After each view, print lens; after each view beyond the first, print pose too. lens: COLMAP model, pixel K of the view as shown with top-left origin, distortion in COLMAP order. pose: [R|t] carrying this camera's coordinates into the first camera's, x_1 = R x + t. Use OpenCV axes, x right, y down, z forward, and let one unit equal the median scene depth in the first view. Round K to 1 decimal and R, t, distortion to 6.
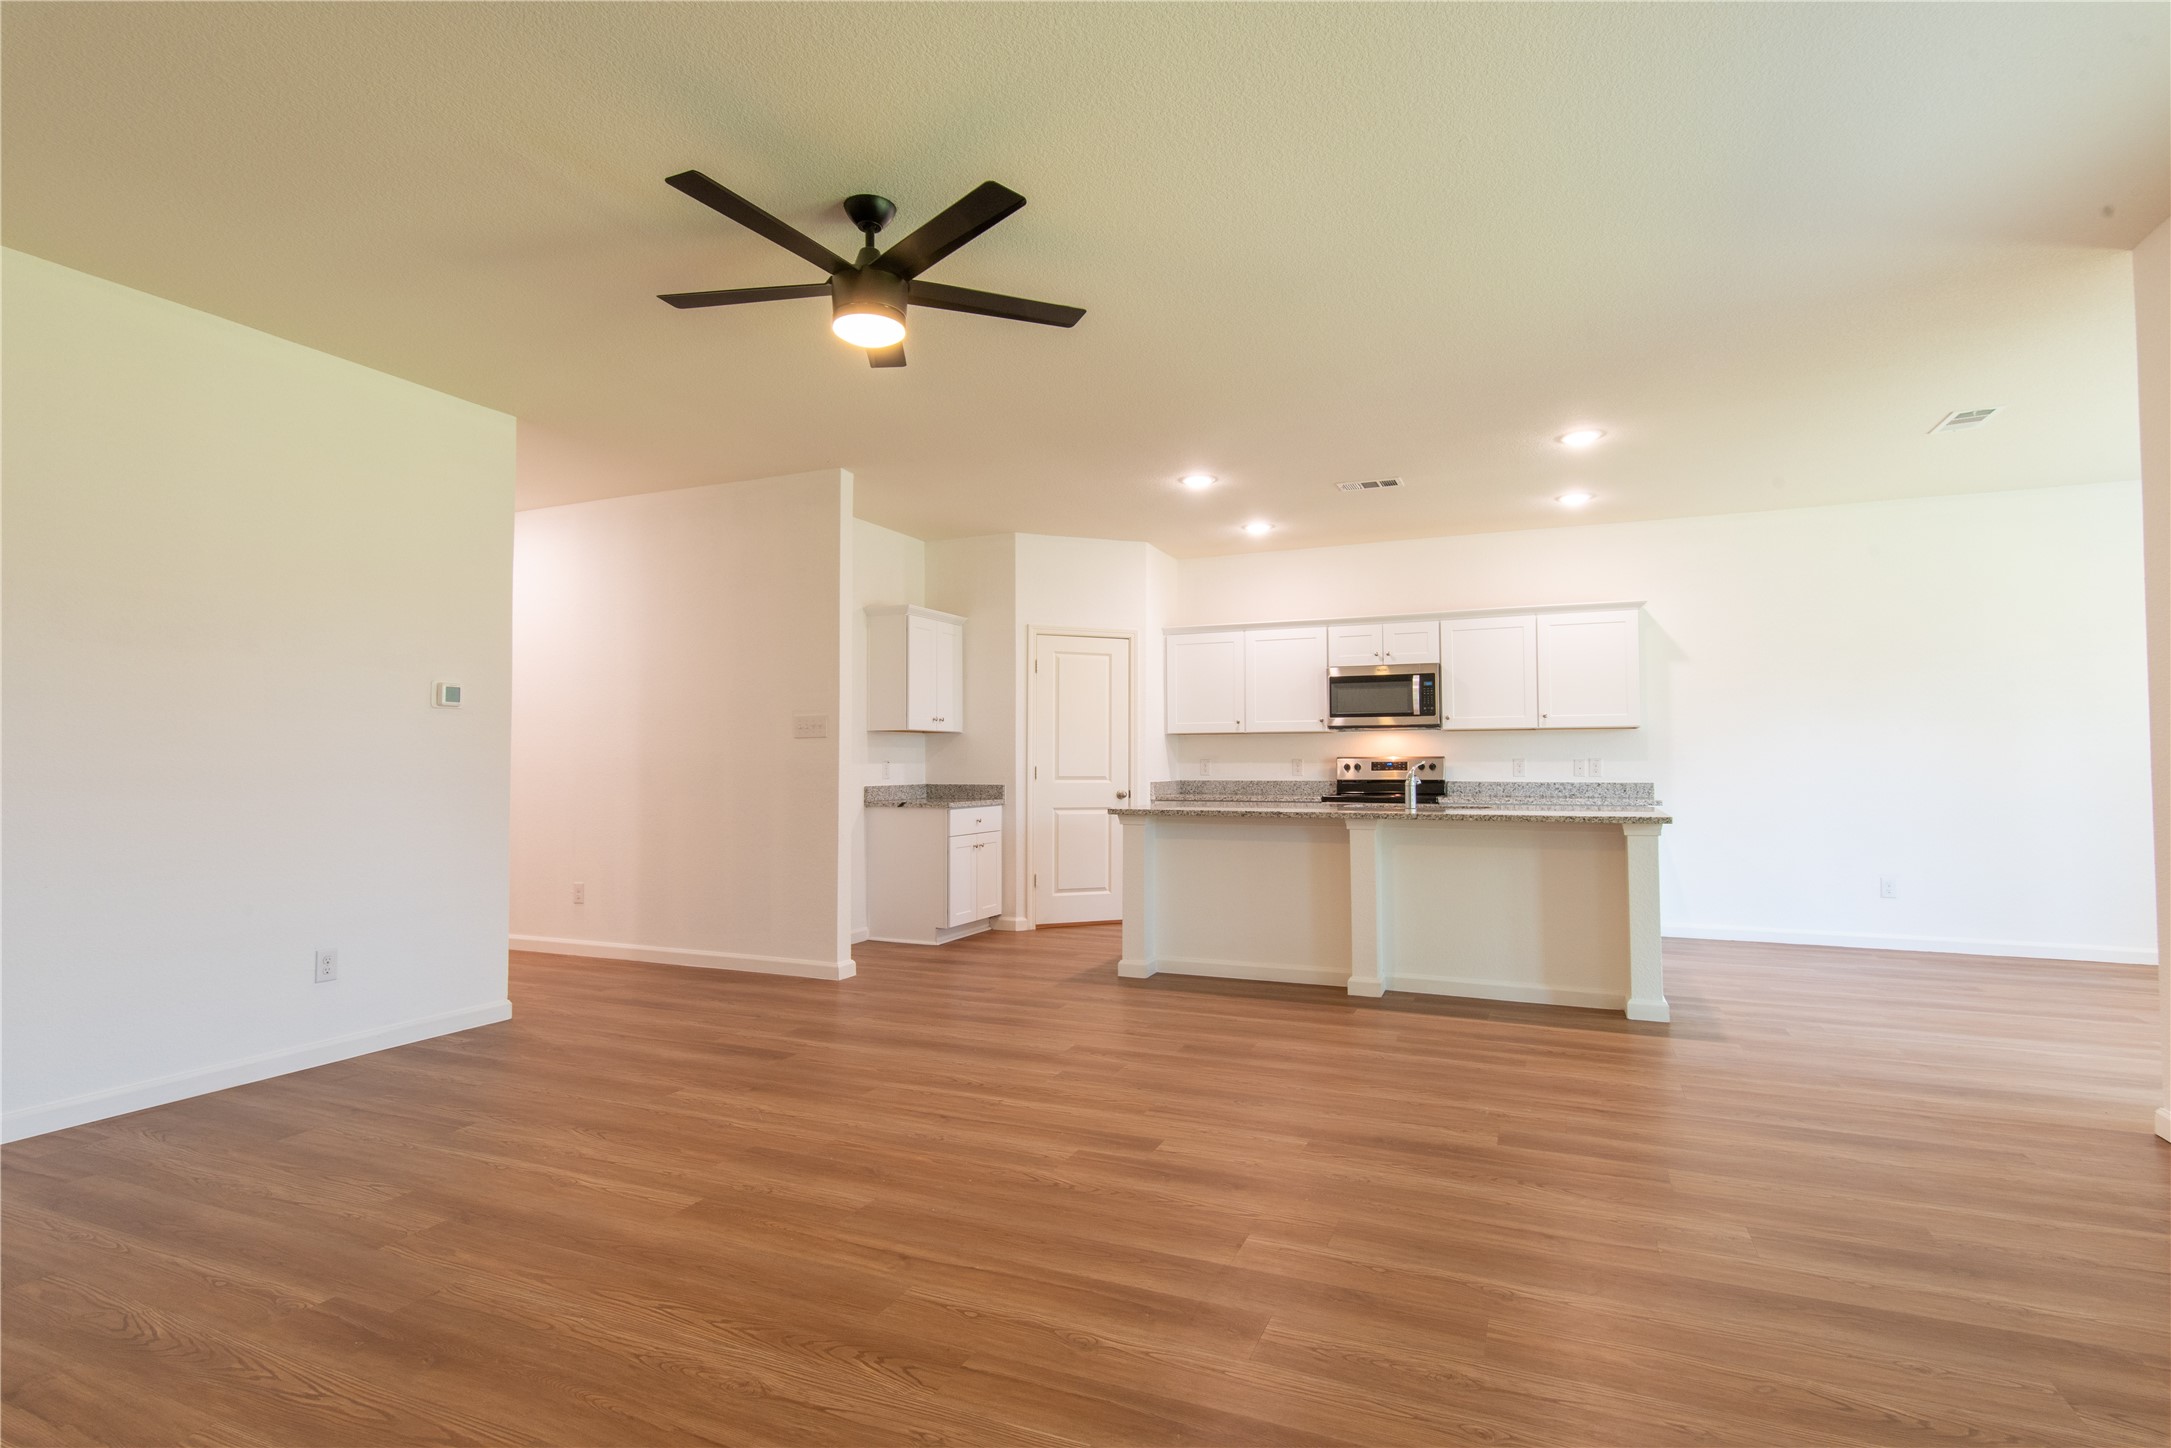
lens RADIAL K [[1057.7, 0, 1085.5], [0, 1057.7, 724.0], [0, 0, 1]] dist [-0.001159, 0.000063]
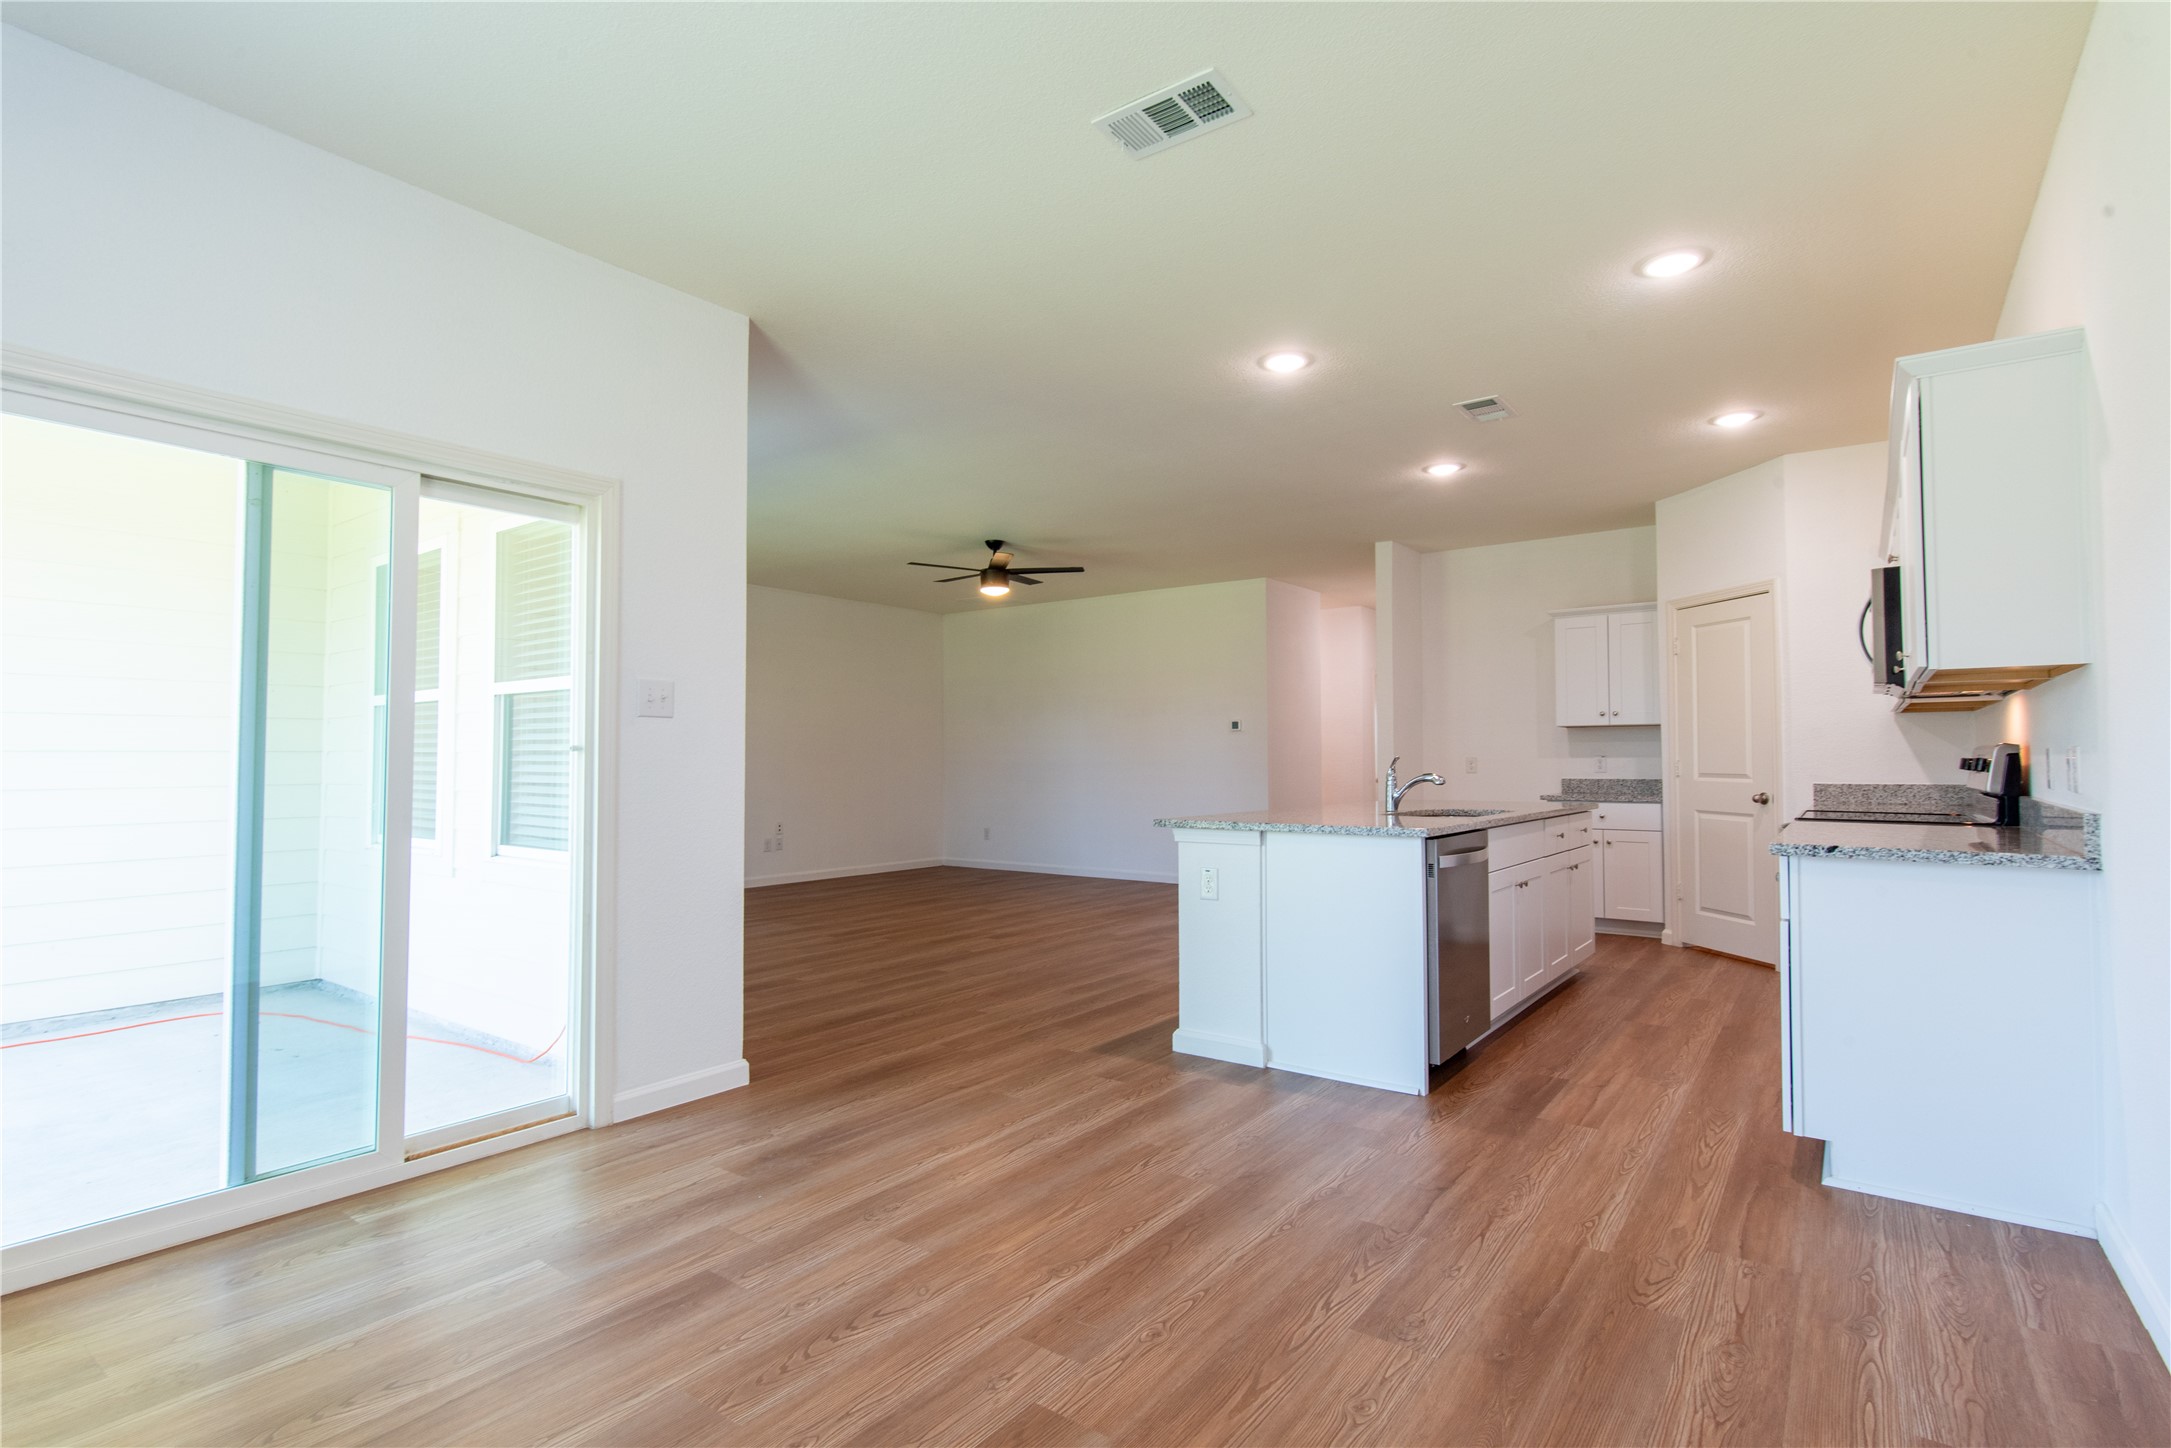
lens RADIAL K [[1057.7, 0, 1085.5], [0, 1057.7, 724.0], [0, 0, 1]] dist [-0.001159, 0.000063]
pose [[-0.209175, -0.028784, -0.977454, 0.908673], [0.041270, 0.998416, -0.038233, 0.022553], [0.977007, -0.048337, -0.207656, 0.705931]]
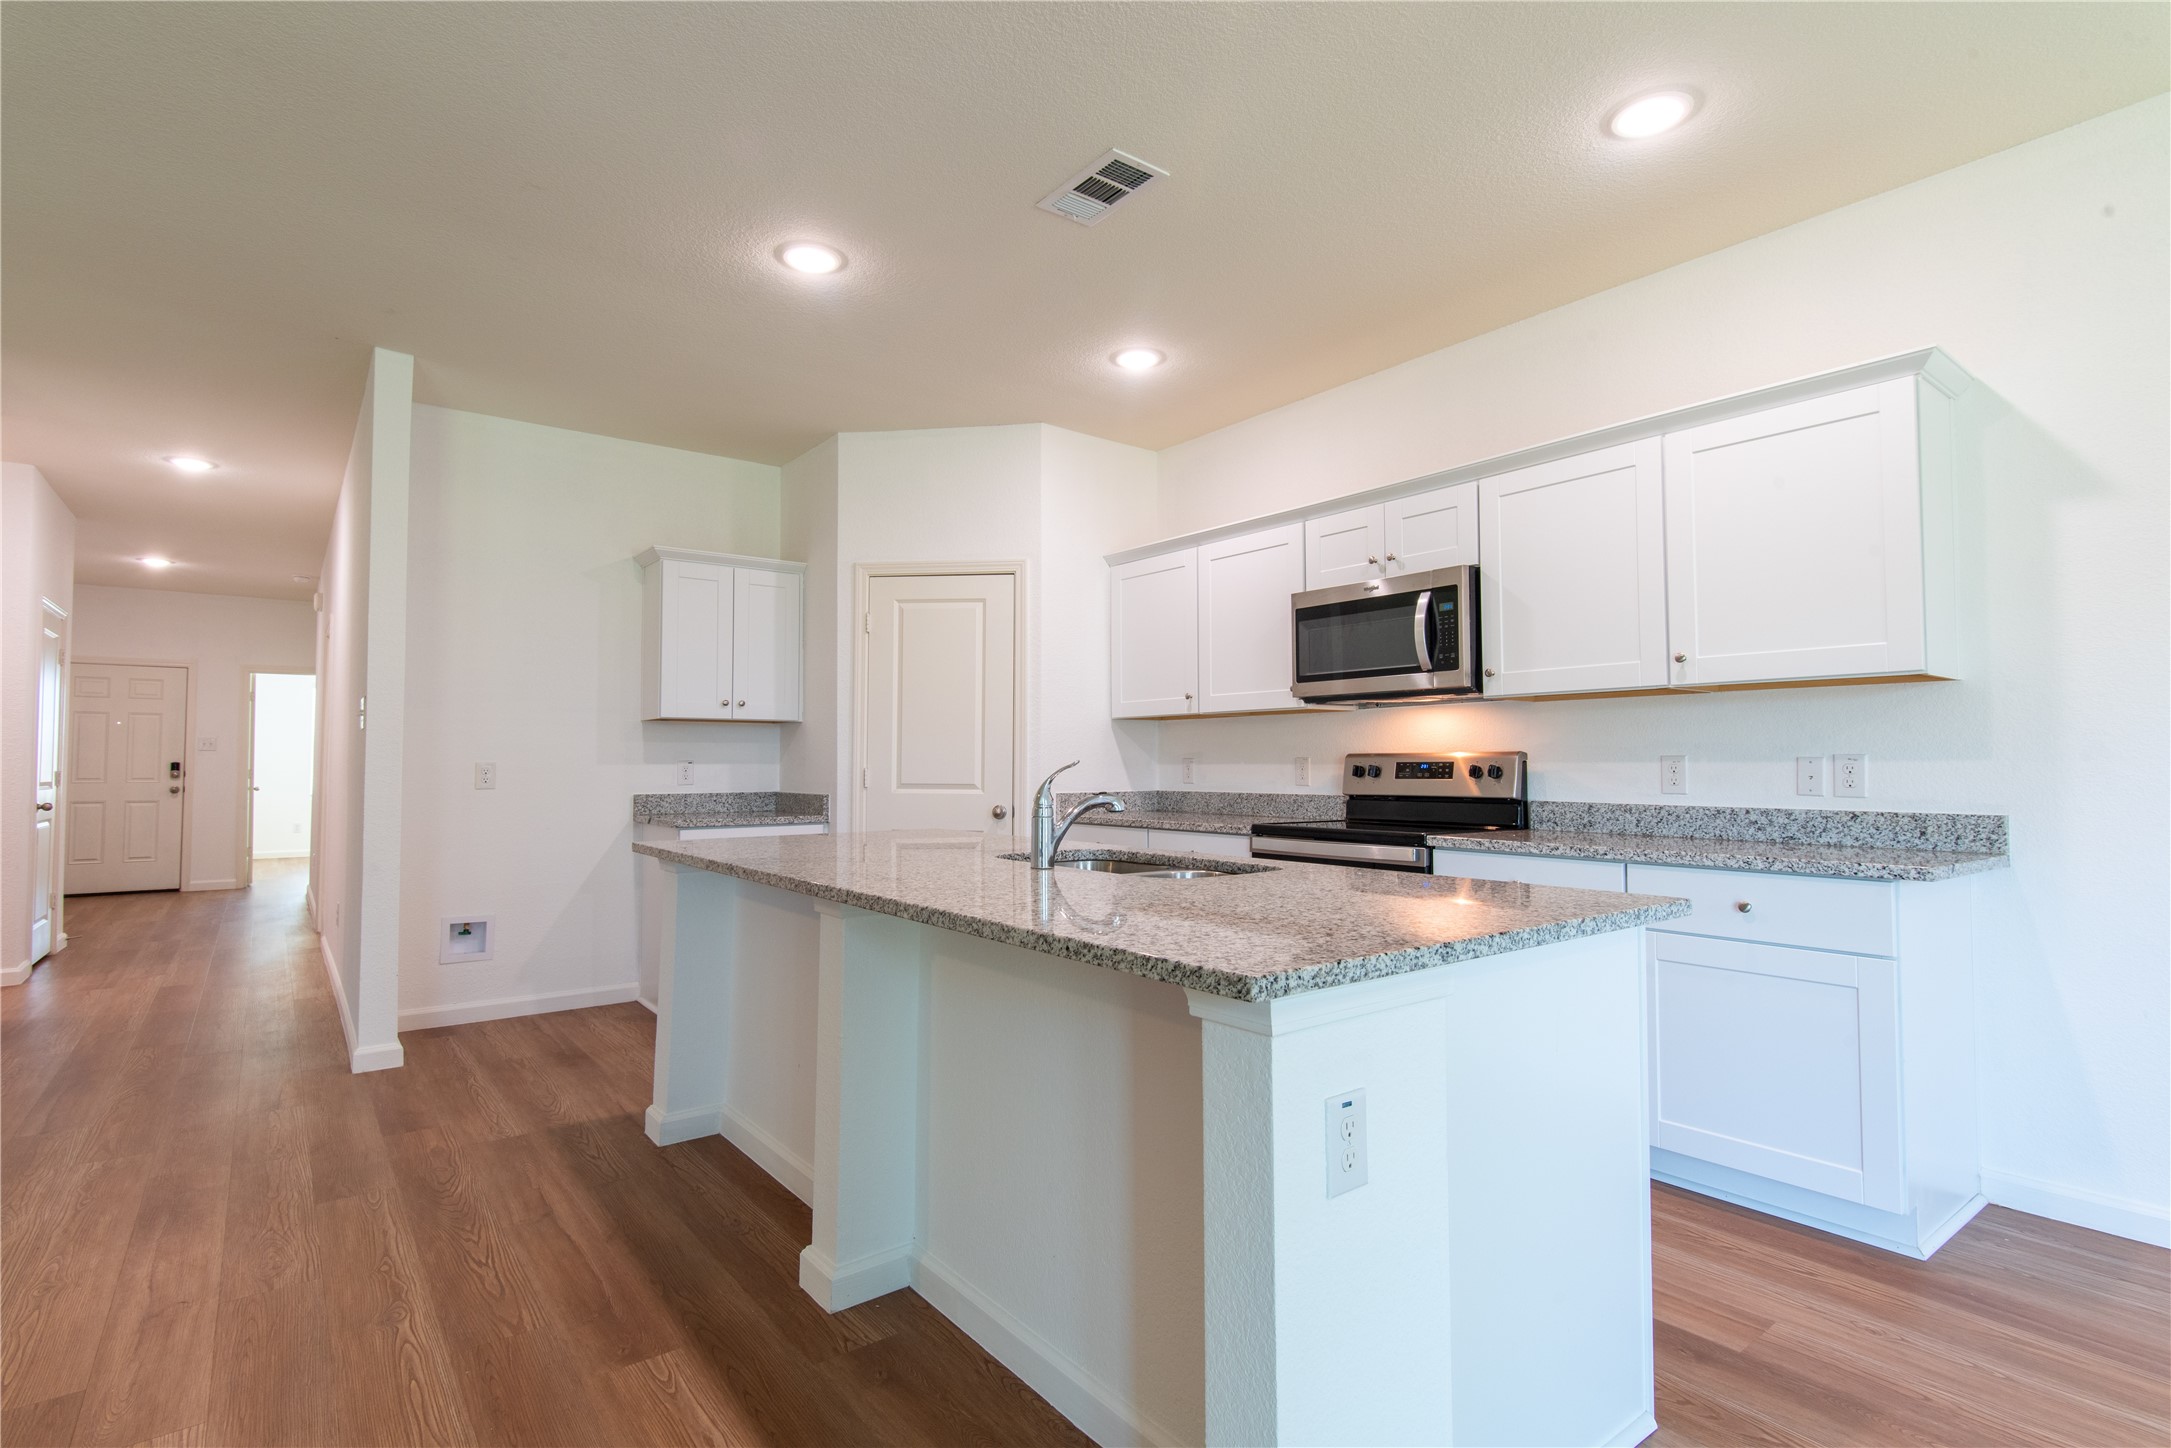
lens RADIAL K [[1036.9, 0, 1085.5], [0, 1036.9, 724.0], [0, 0, 1]] dist [-0.002186, -0.000071]
pose [[0.881635, -0.017213, -0.471617, 0.396478], [0.015925, 0.999851, -0.006721, 0.017984], [0.471663, -0.001585, 0.881778, 0.475074]]
